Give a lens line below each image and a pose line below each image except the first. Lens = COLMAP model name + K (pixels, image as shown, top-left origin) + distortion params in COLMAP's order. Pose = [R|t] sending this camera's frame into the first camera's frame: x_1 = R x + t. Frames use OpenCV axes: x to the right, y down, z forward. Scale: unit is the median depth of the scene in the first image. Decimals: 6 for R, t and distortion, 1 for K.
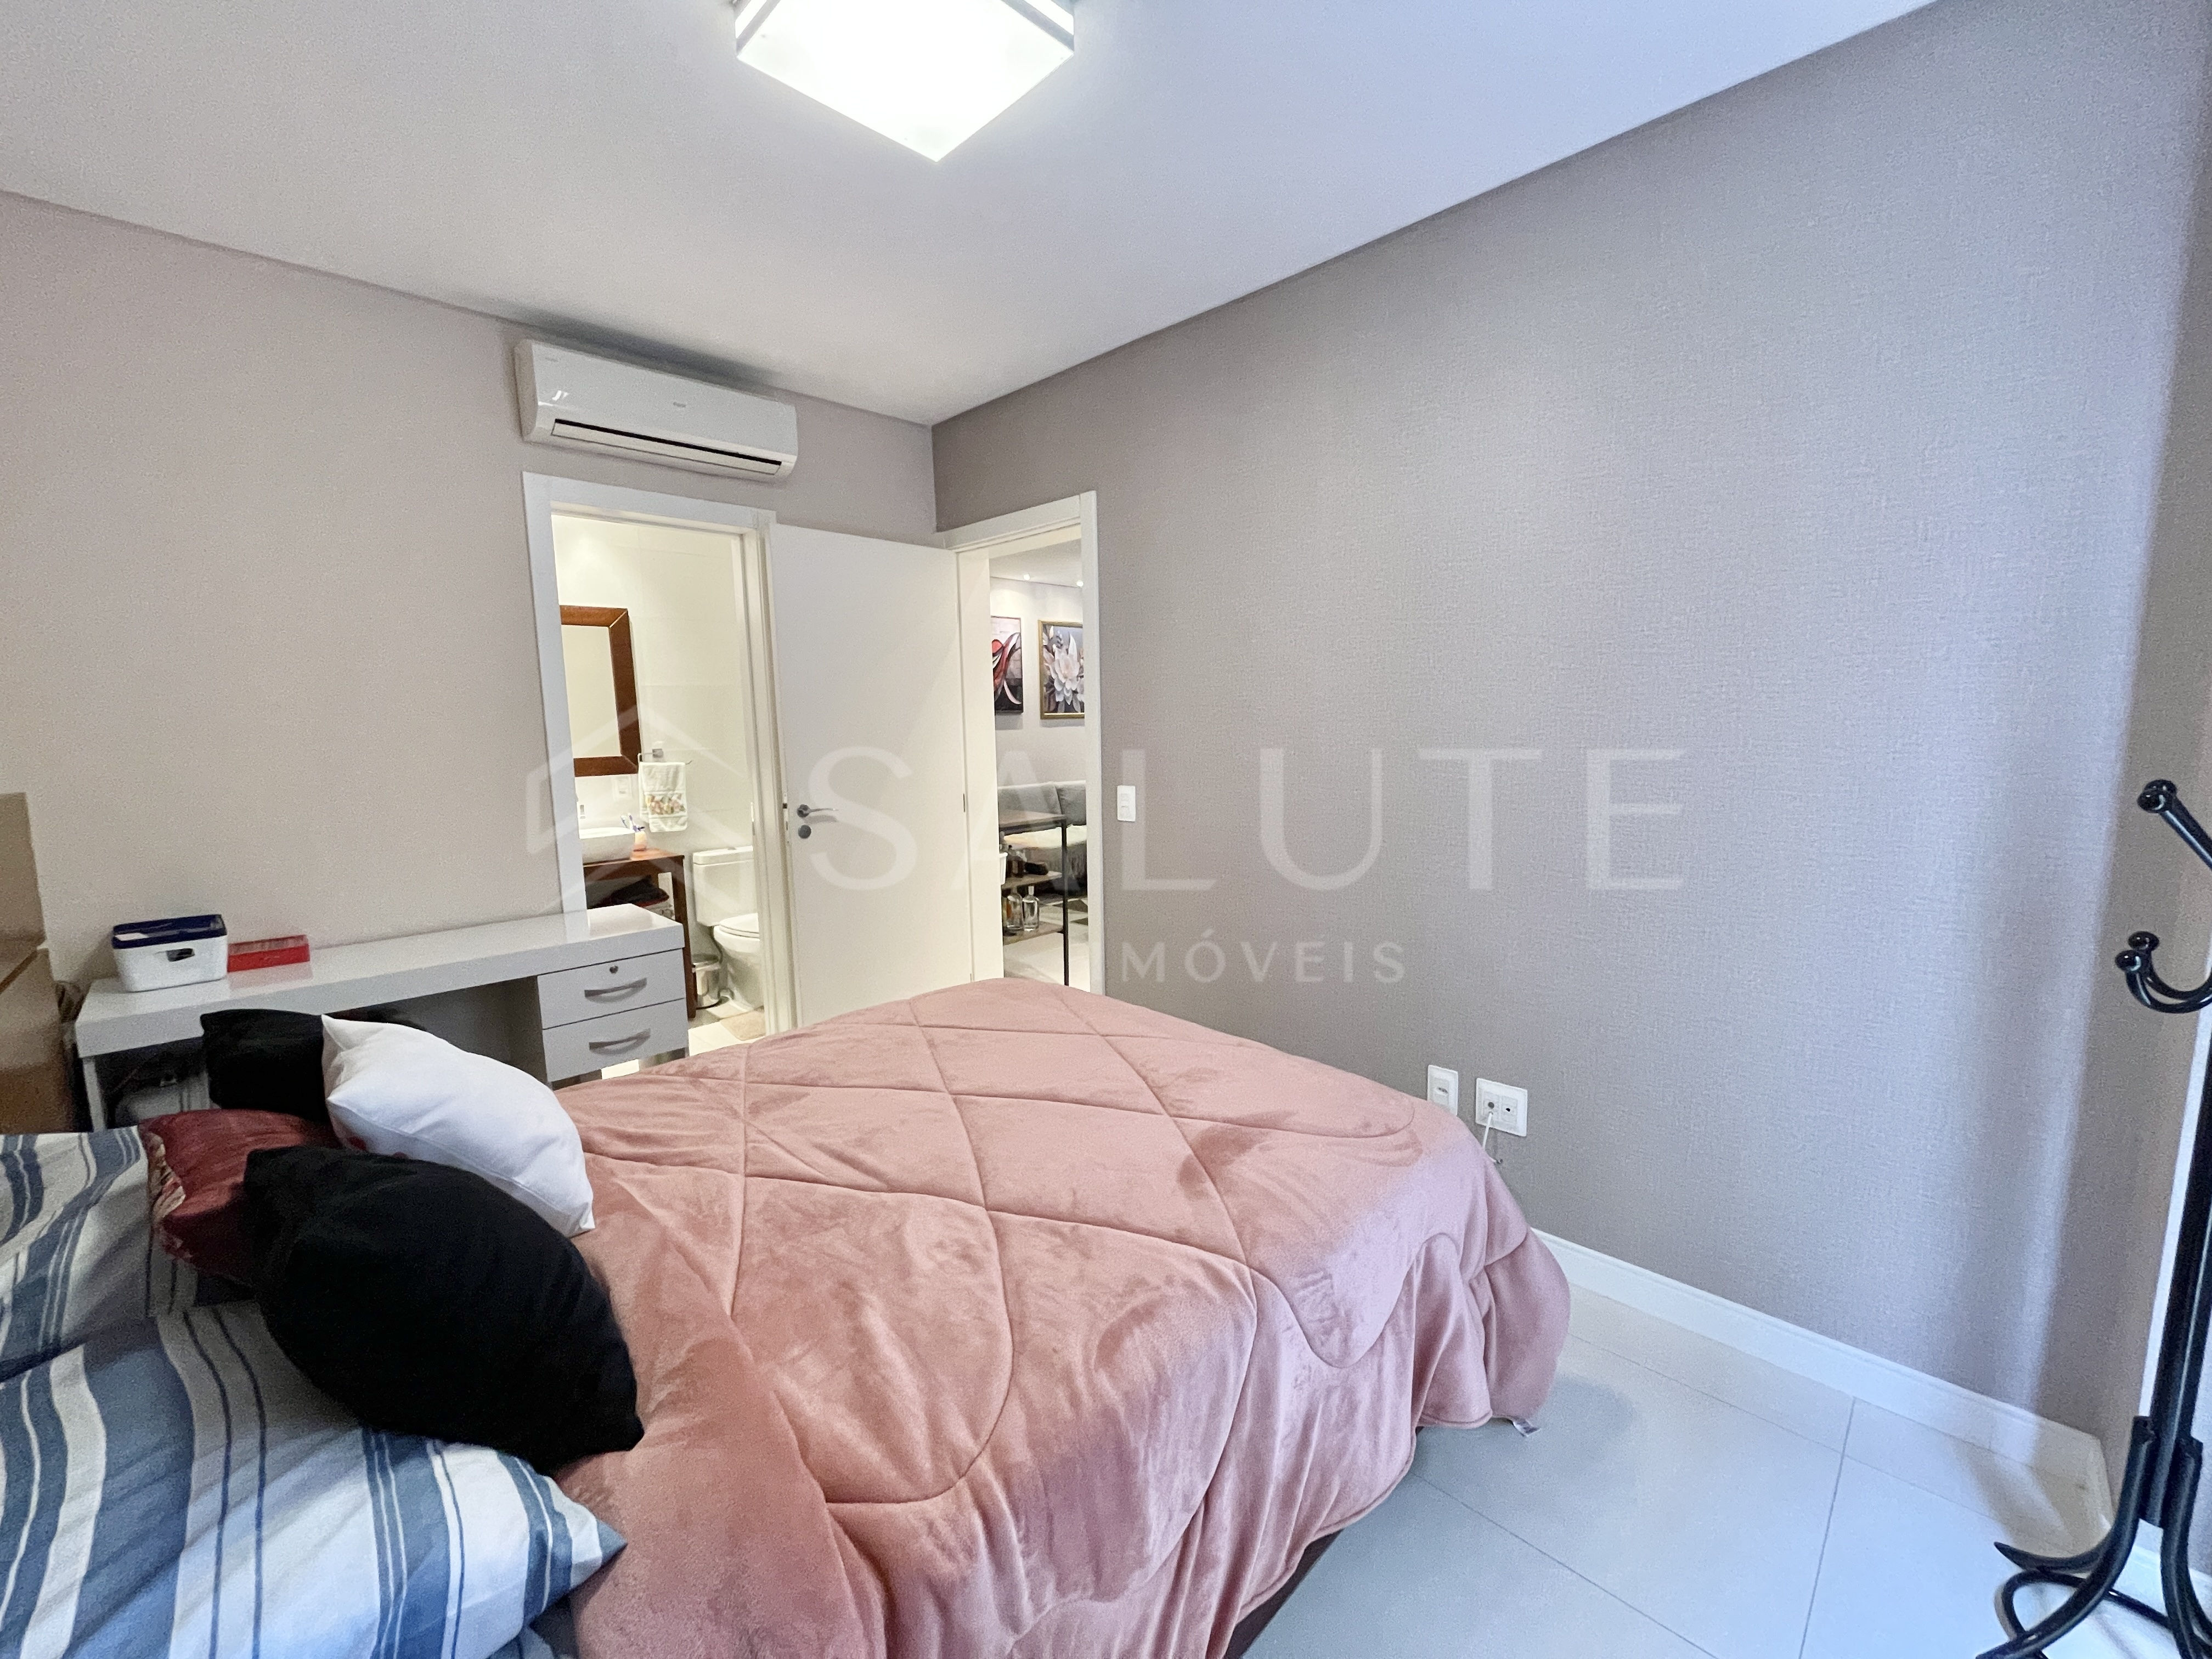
lens RADIAL K [[889.6, 0, 1099.2], [0, 889.6, 832.6], [0, 0, 1]] dist [-0.002421, -0.001131]
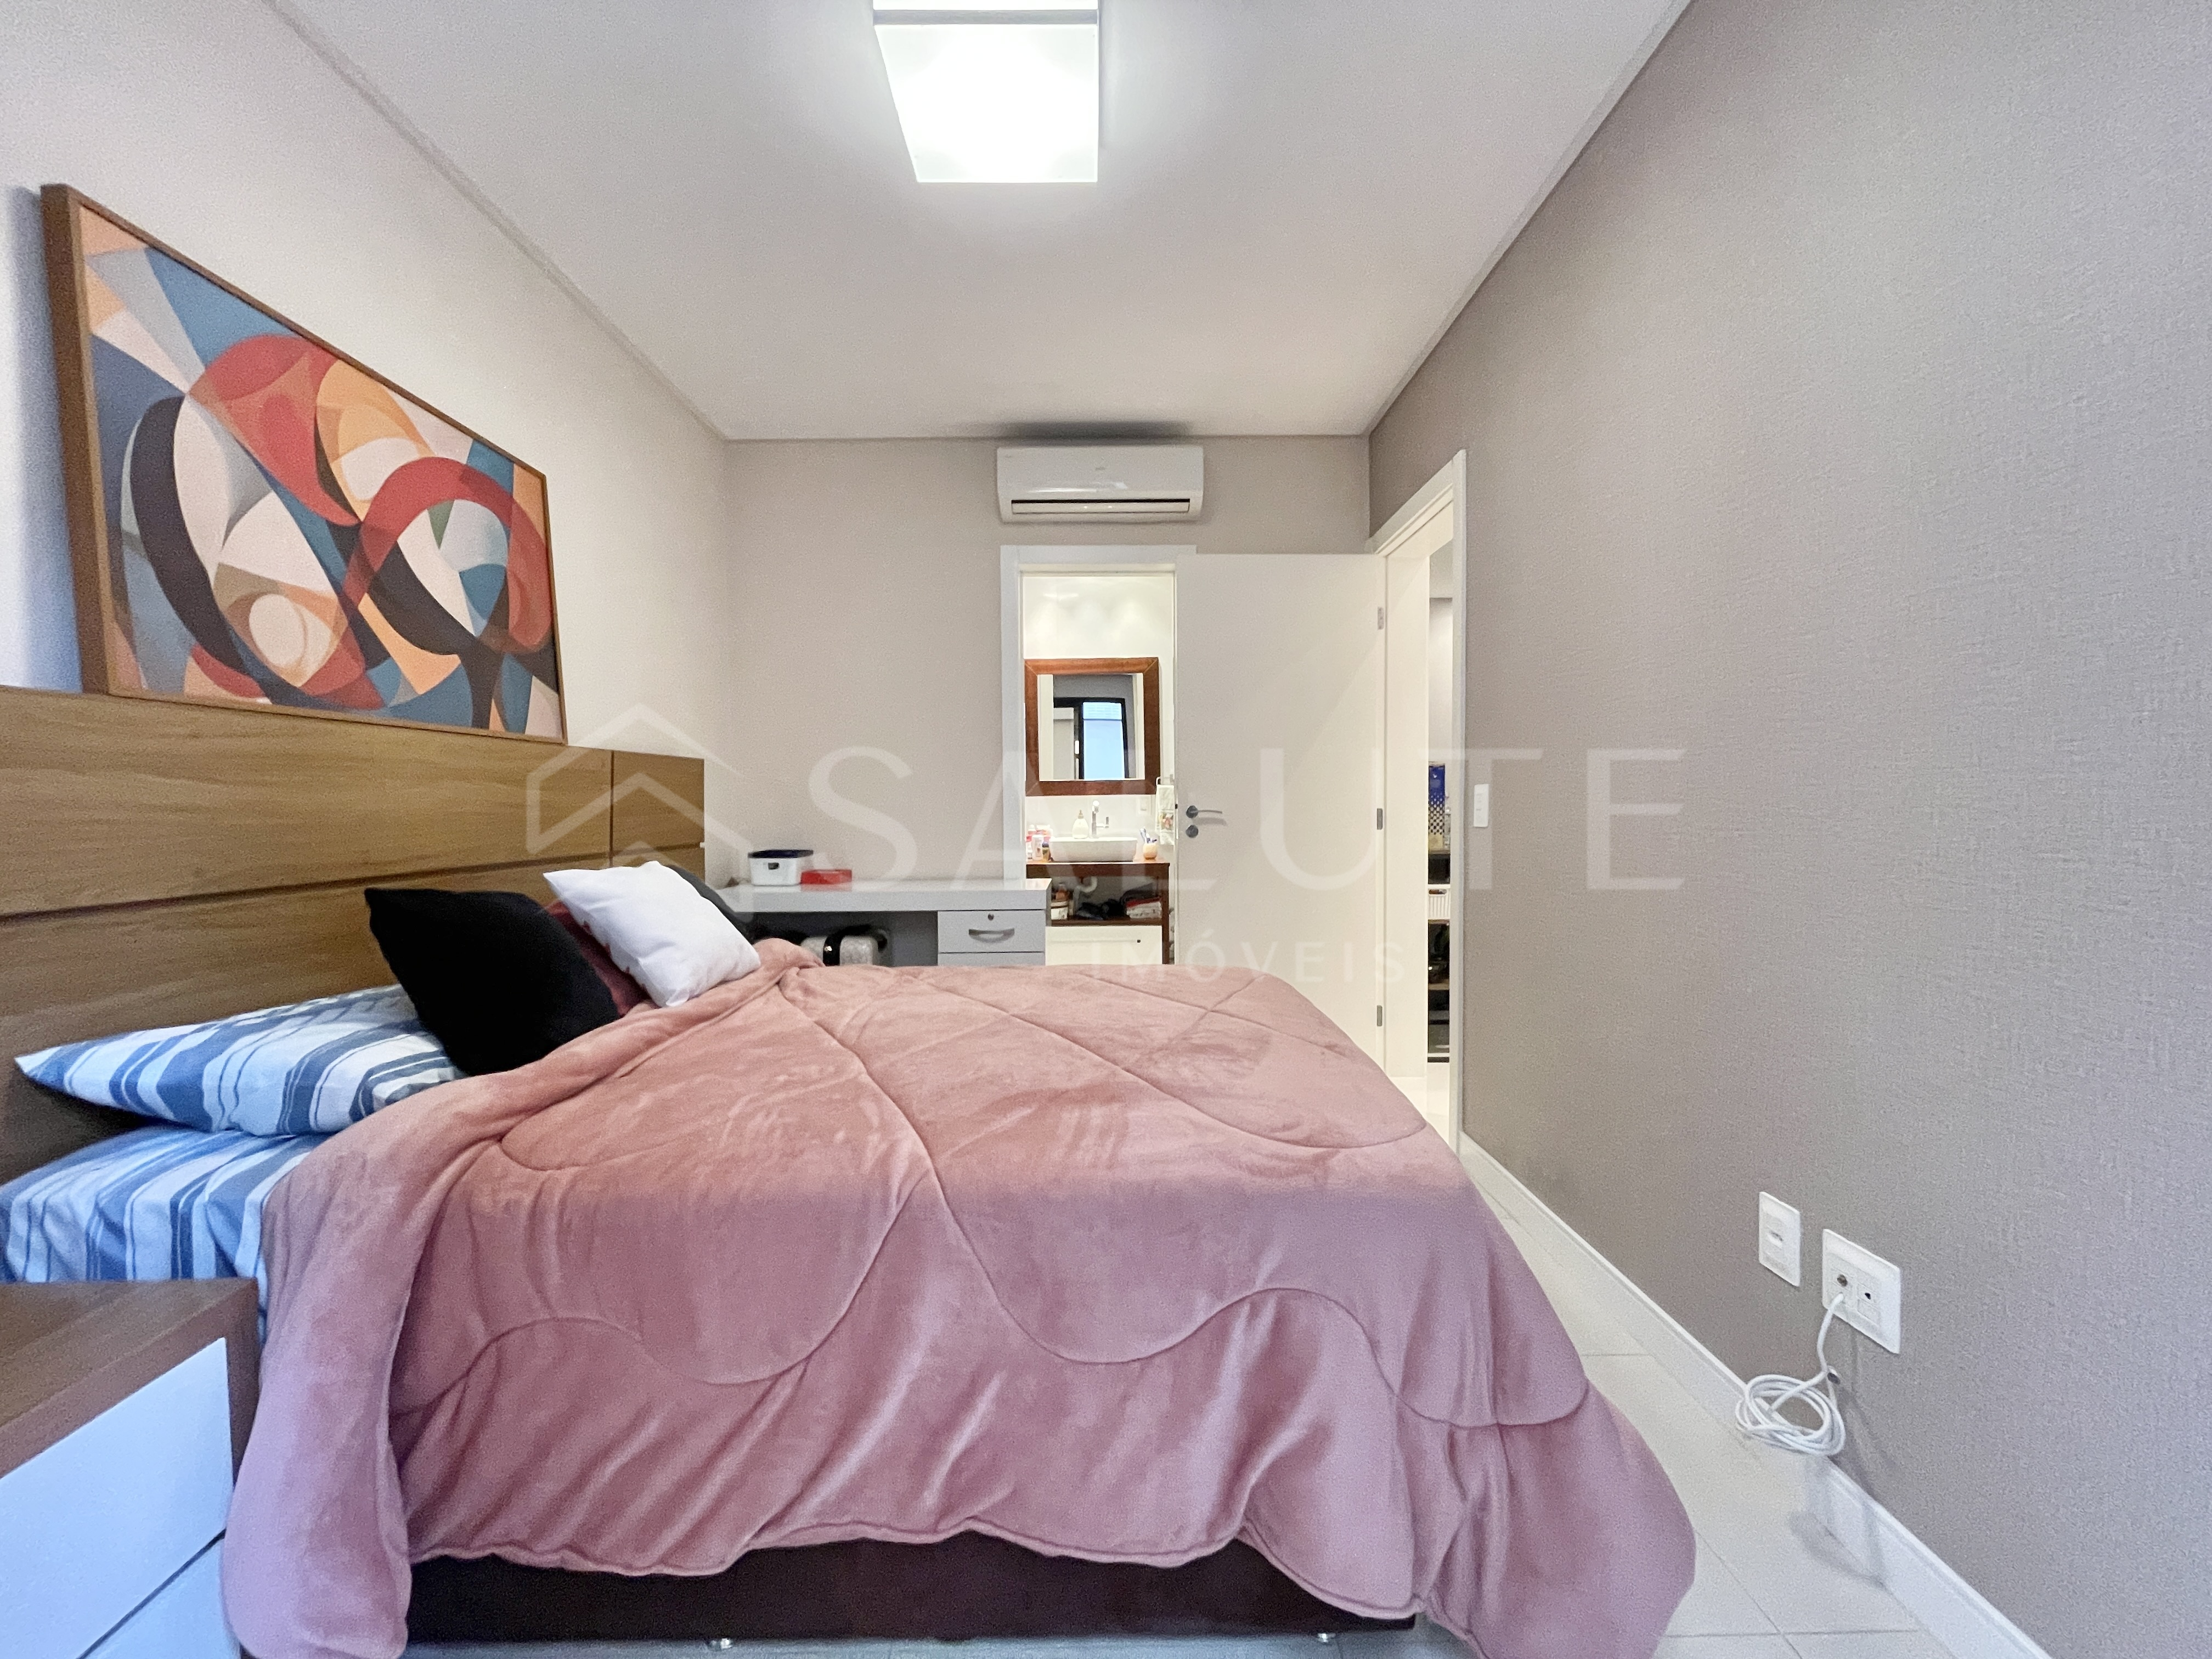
lens RADIAL K [[889.6, 0, 1109.7], [0, 889.6, 843.0], [0, 0, 1]] dist [-0.002421, -0.001131]
pose [[0.713828, 0.041012, -0.699119, 0.371471], [-0.091324, 0.995211, -0.034864, 0.063326], [0.694341, 0.088733, 0.714155, 0.166151]]
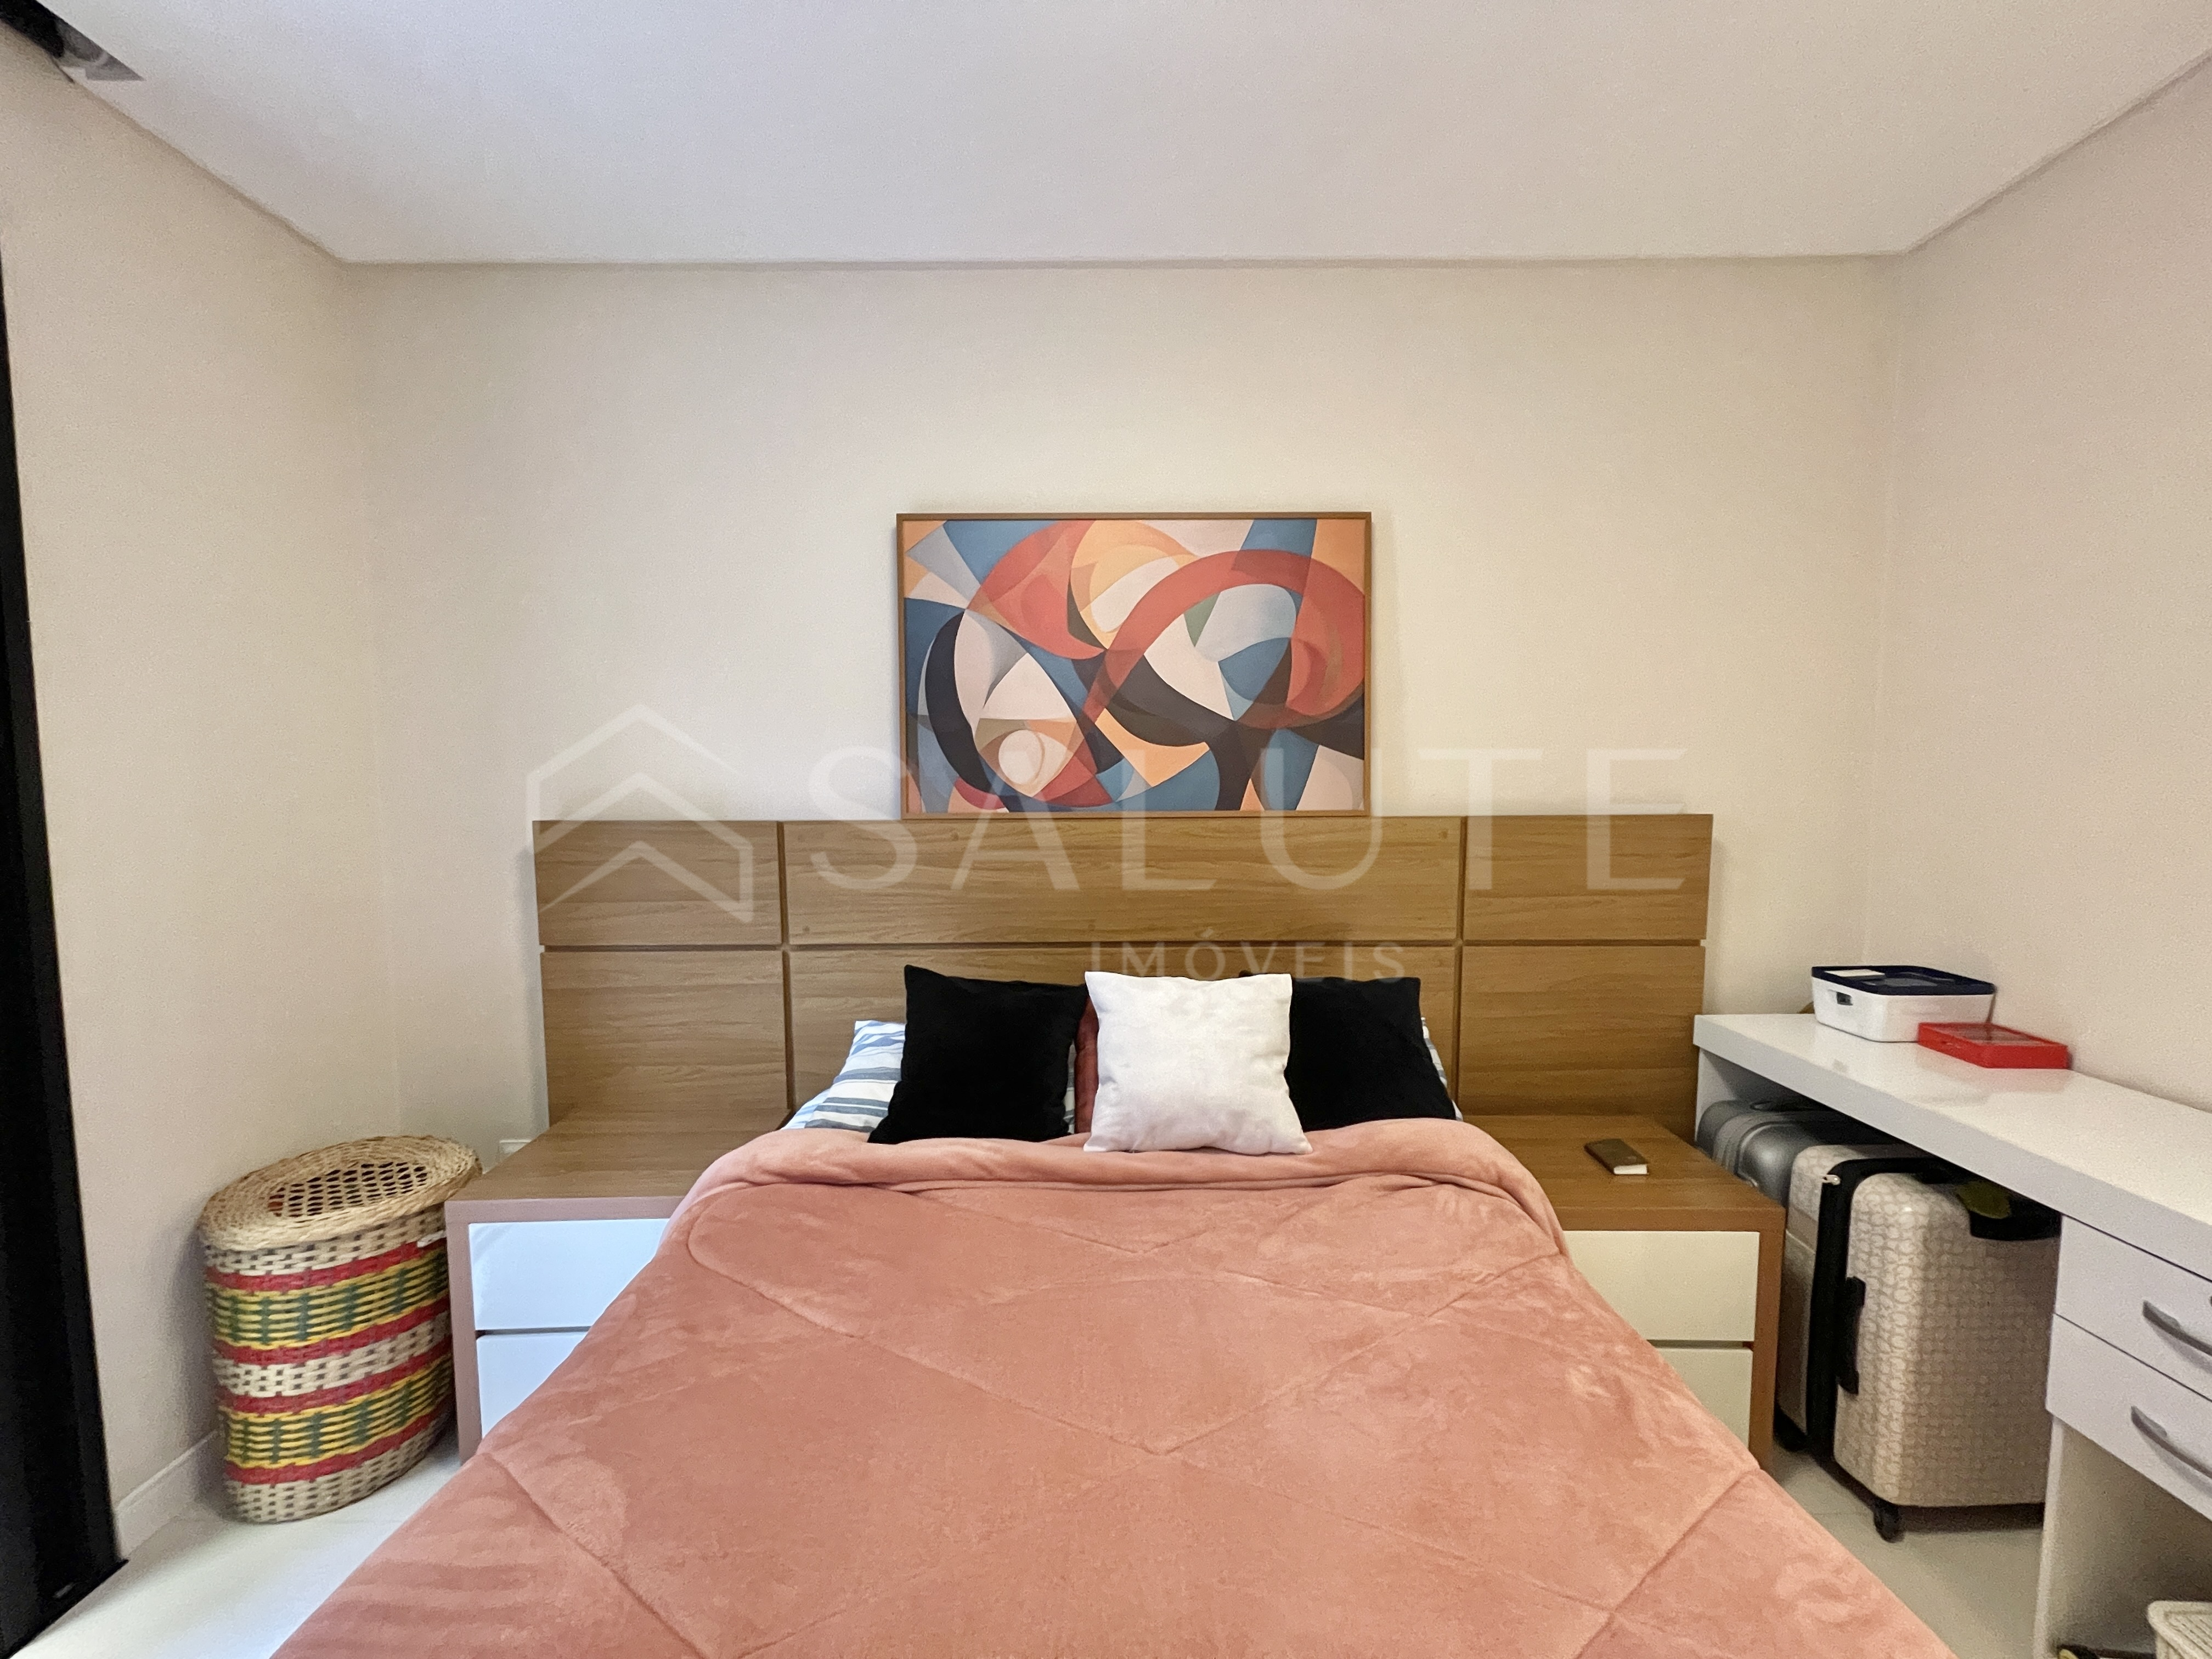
lens RADIAL K [[889.6, 0, 1098.6], [0, 889.6, 842.8], [0, 0, 1]] dist [-0.002421, -0.001131]
pose [[-0.715306, 0.073438, -0.694942, 0.116699], [-0.070574, 0.981787, 0.176392, -0.090405], [0.695239, 0.175219, -0.697095, 0.714997]]
